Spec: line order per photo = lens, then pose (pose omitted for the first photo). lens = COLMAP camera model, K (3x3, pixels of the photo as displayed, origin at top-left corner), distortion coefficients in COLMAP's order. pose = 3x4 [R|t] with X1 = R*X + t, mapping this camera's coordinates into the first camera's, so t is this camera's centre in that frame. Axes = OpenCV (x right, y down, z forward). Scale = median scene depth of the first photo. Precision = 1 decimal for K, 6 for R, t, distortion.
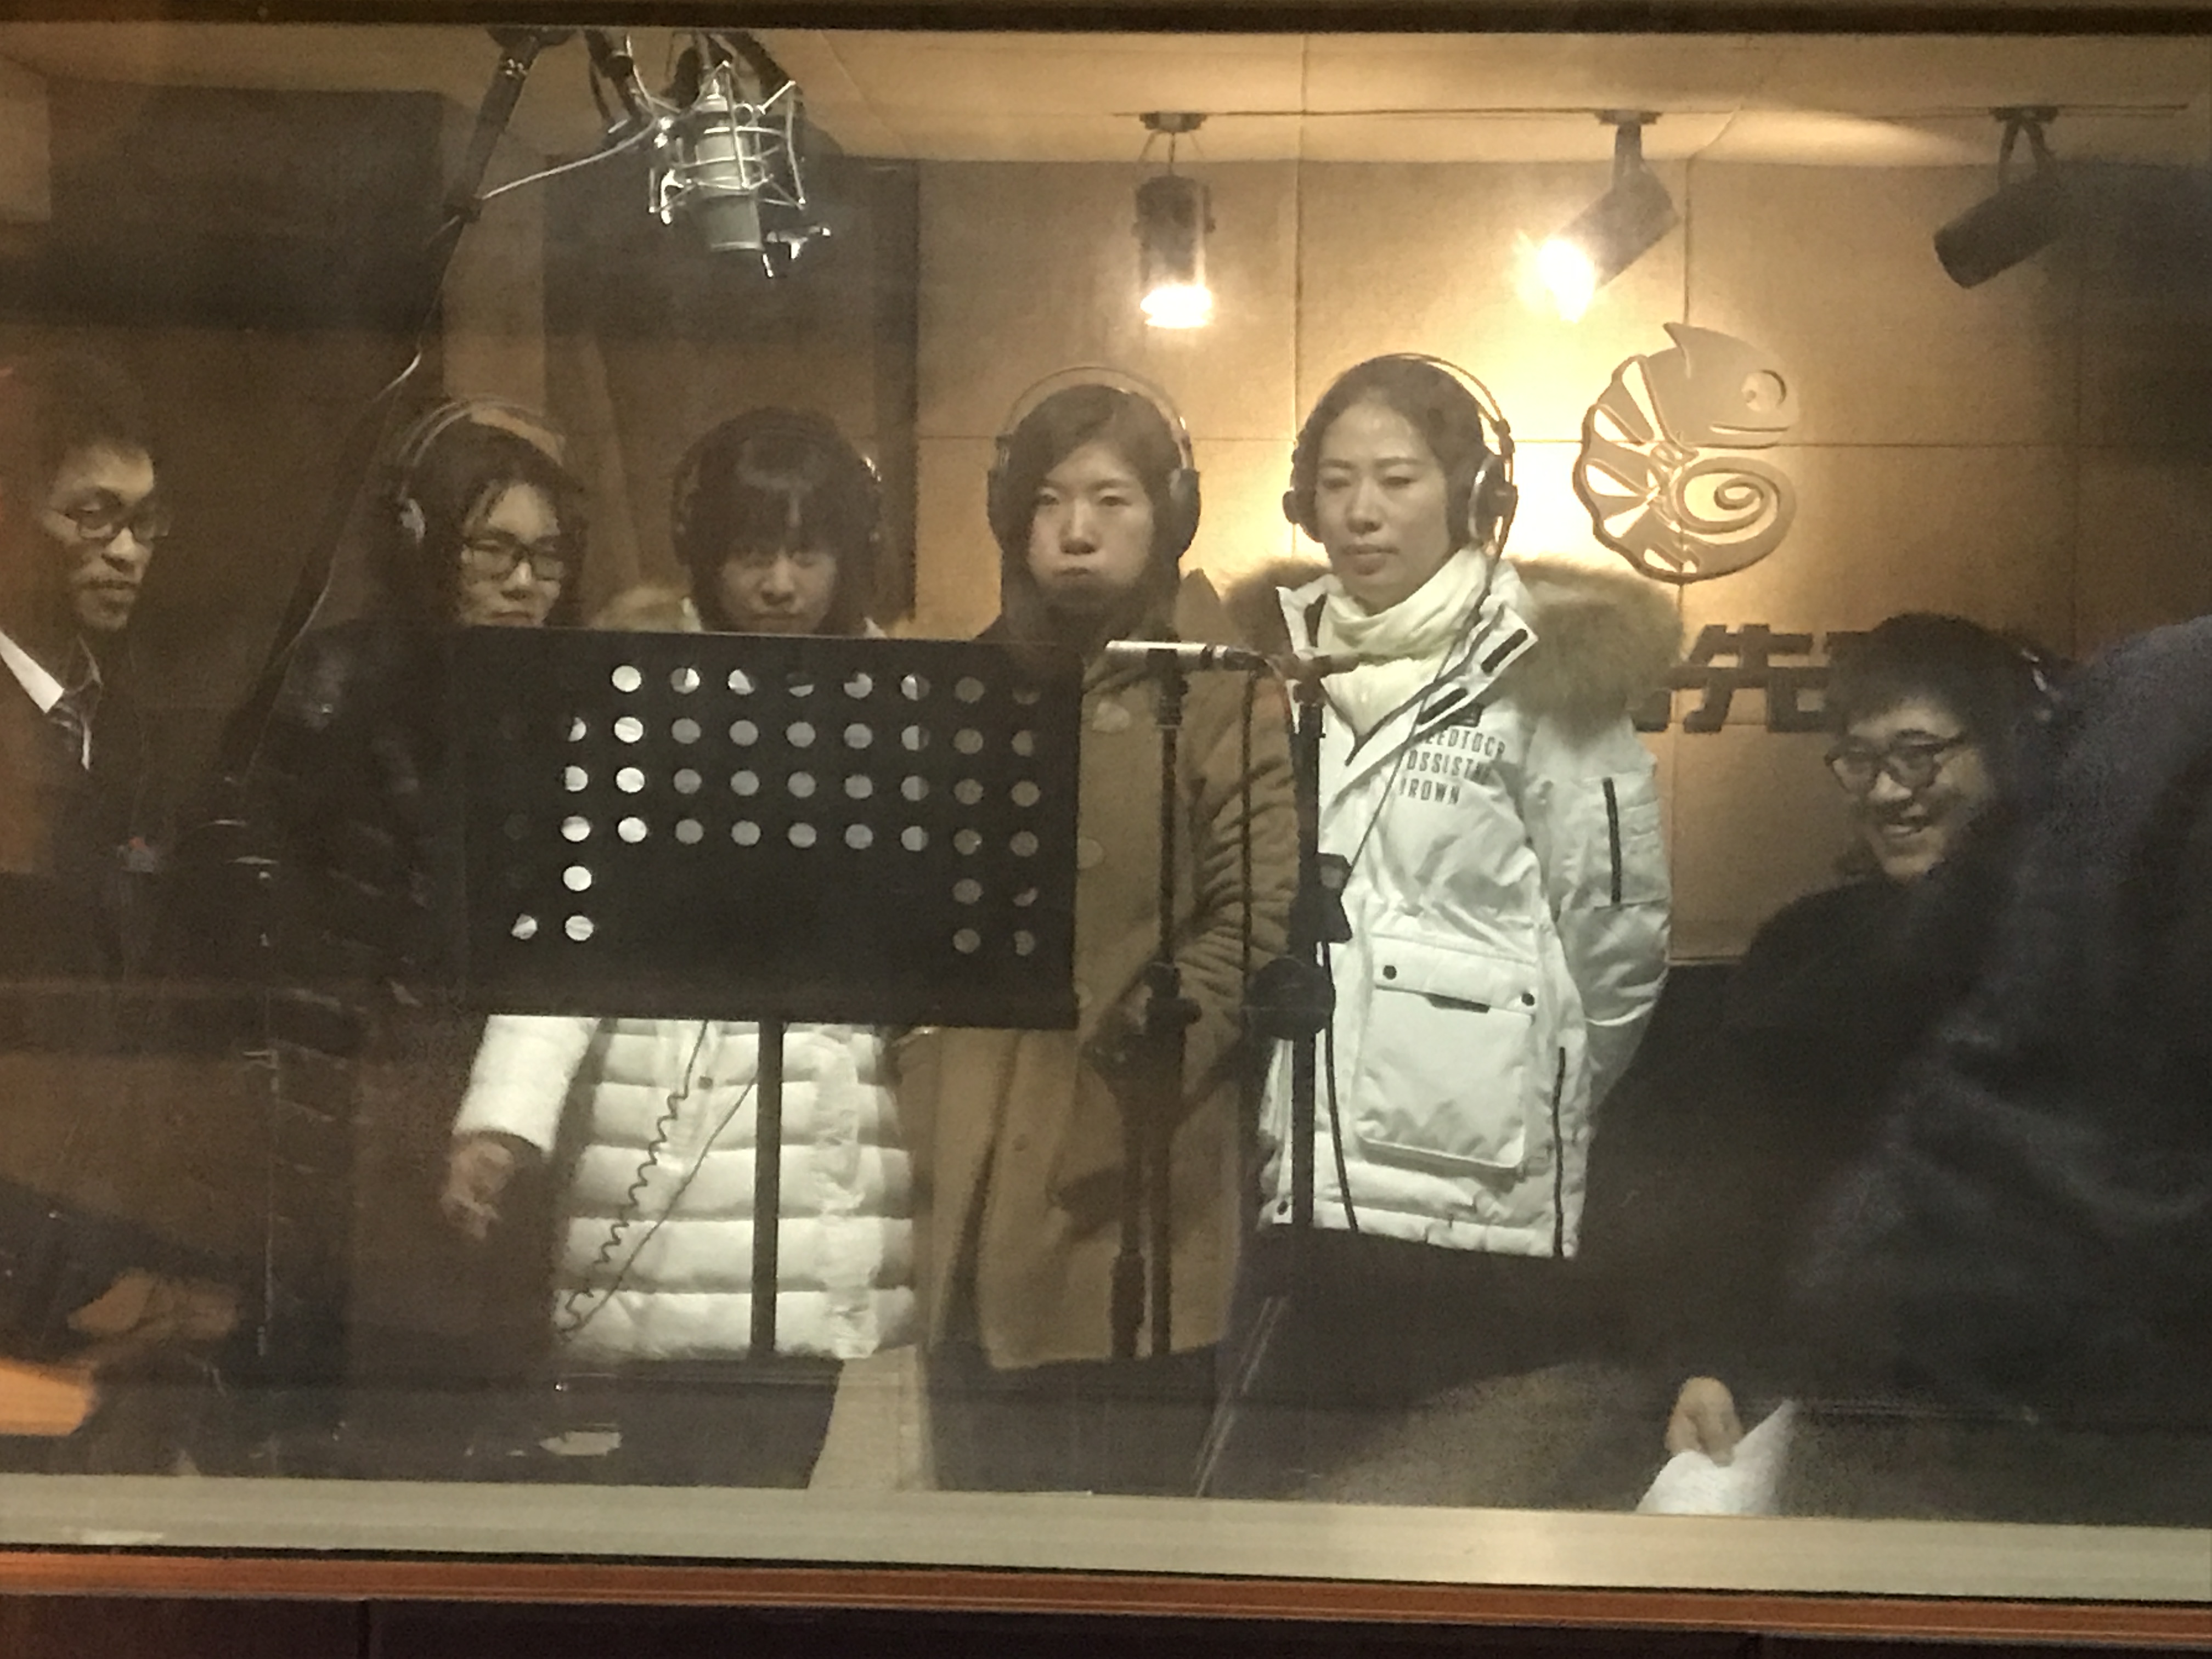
lens RADIAL K [[4549.5, 0, 1110.7], [0, 4549.5, 834.6], [0, 0, 1]] dist [0.122073, 0.000000]
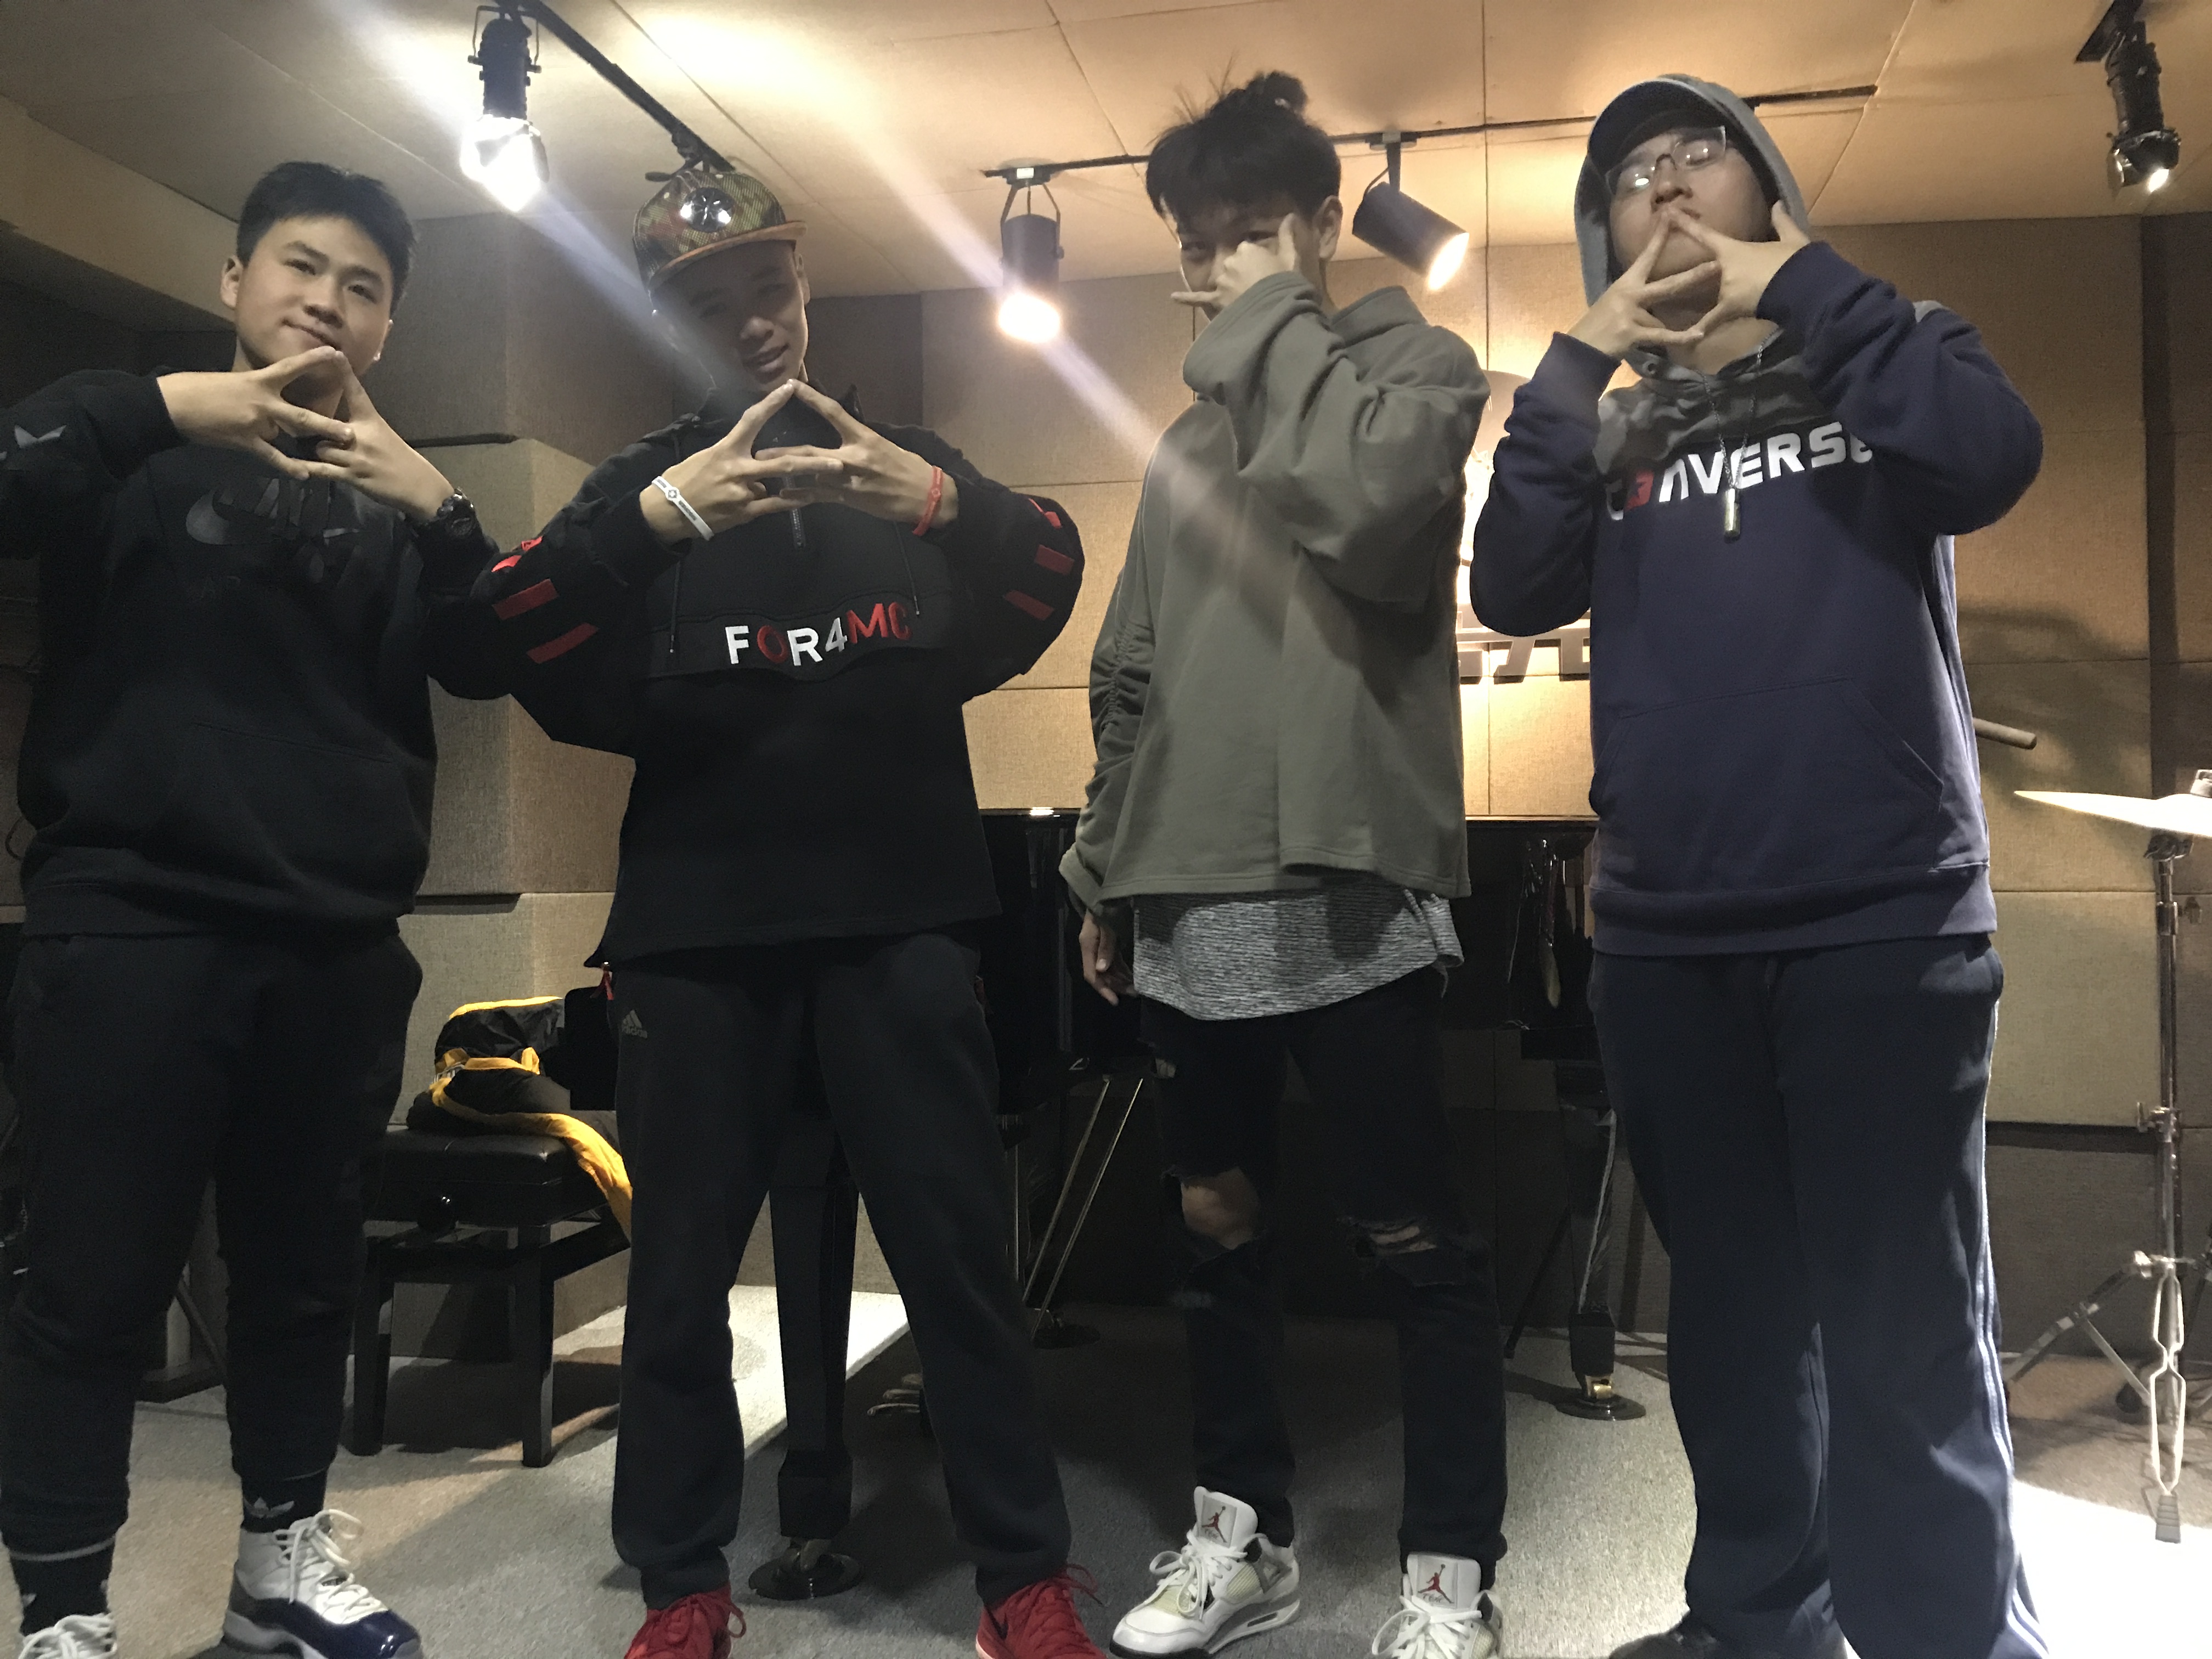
lens RADIAL K [[1897.6, 0, 1121.1], [0, 1897.6, 810.7], [0, 0, 1]] dist [0.006185, -0.010615]
pose [[0.986703, -0.022348, -0.160990, 0.108200], [0.013093, 0.998212, -0.058320, 0.043690], [0.162005, 0.055437, 0.985231, 0.458209]]
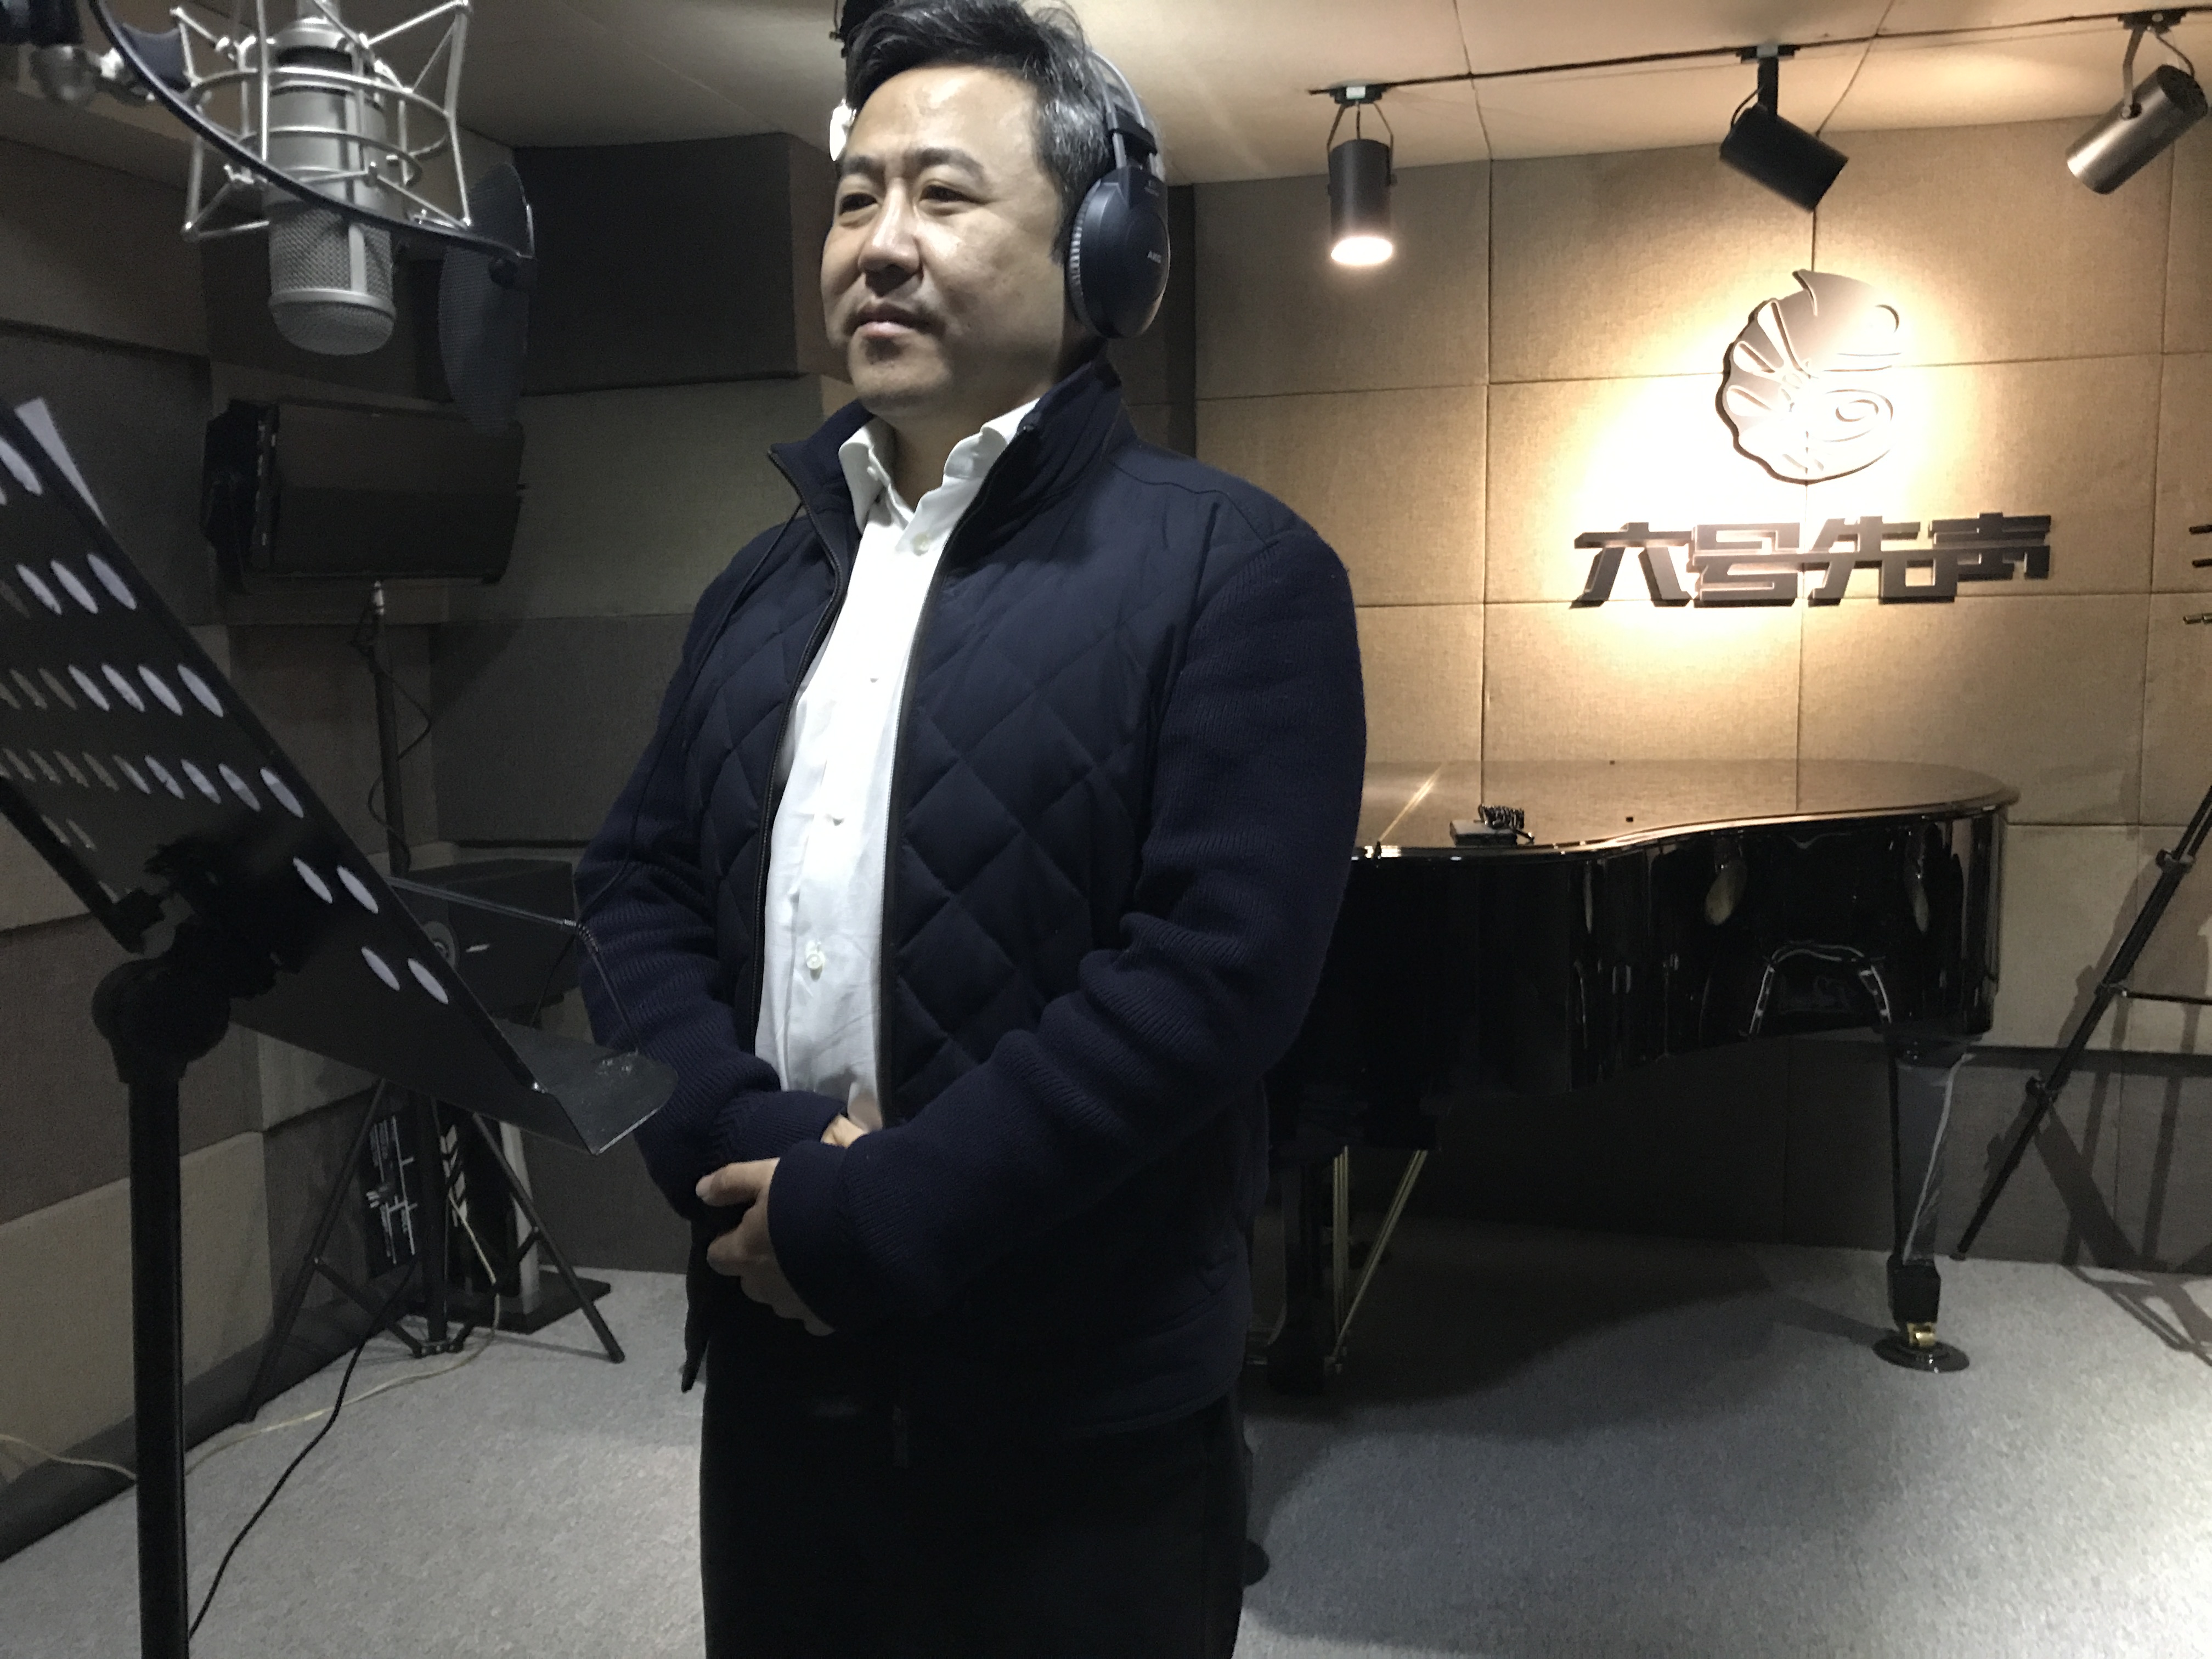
lens RADIAL K [[1897.6, 0, 1082.8], [0, 1897.6, 826.5], [0, 0, 1]] dist [0.006185, -0.010615]
pose [[0.975874, -0.003412, -0.218306, 0.046023], [0.022123, 0.996277, 0.083327, -0.010253], [0.217209, -0.086146, 0.972316, 0.451700]]
